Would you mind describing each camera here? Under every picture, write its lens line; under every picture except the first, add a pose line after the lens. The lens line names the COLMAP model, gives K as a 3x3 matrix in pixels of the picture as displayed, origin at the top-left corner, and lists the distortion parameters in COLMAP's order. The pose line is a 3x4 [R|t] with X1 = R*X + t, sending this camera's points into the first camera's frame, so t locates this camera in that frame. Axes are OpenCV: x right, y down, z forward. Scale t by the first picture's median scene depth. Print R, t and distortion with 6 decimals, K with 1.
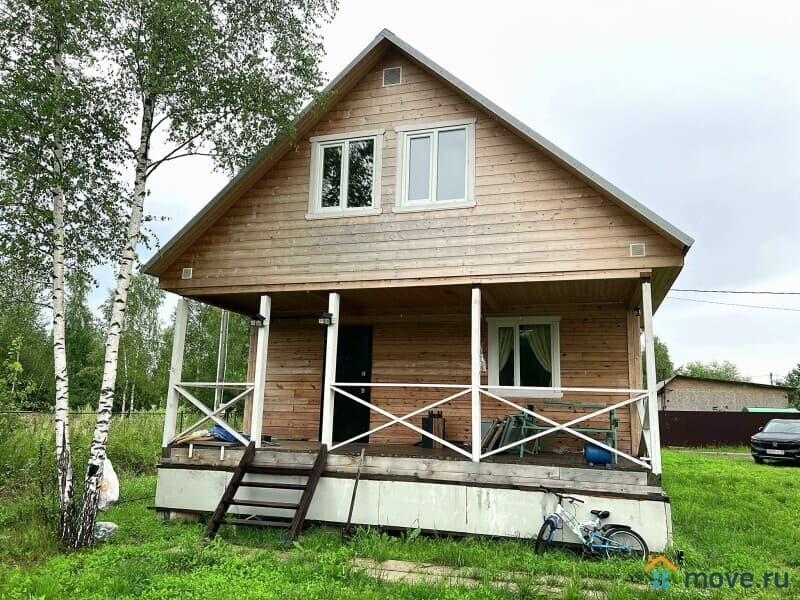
lens RADIAL K [[597.5, 0, 399.6], [0, 597.5, 299.5], [0, 0, 1]] dist [0.051059, -0.043010]
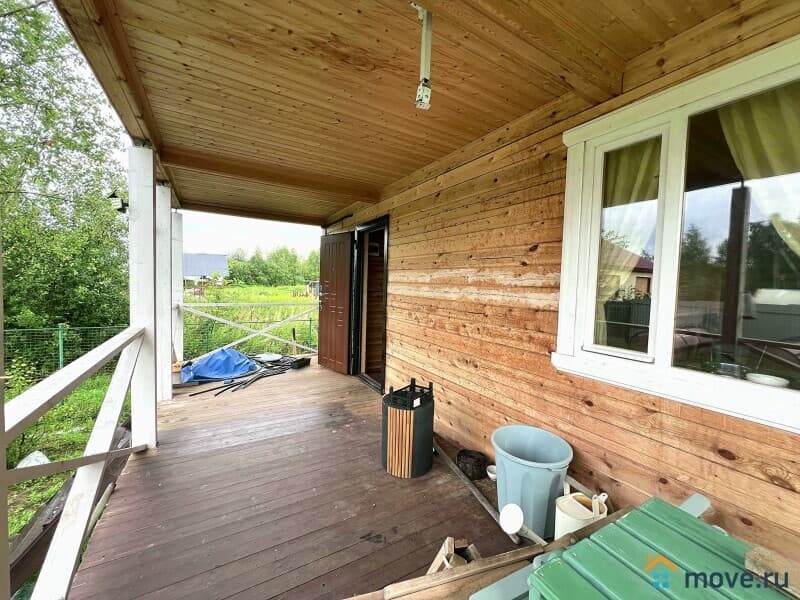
lens RADIAL K [[319.0, 0, 397.3], [0, 319.0, 298.0], [0, 0, 1]] dist [-0.000429, -0.000074]
pose [[0.733758, 0.024194, -0.678980, 0.221331], [0.115043, 0.980510, 0.159262, 0.089609], [0.669600, -0.194972, 0.716674, 0.885224]]
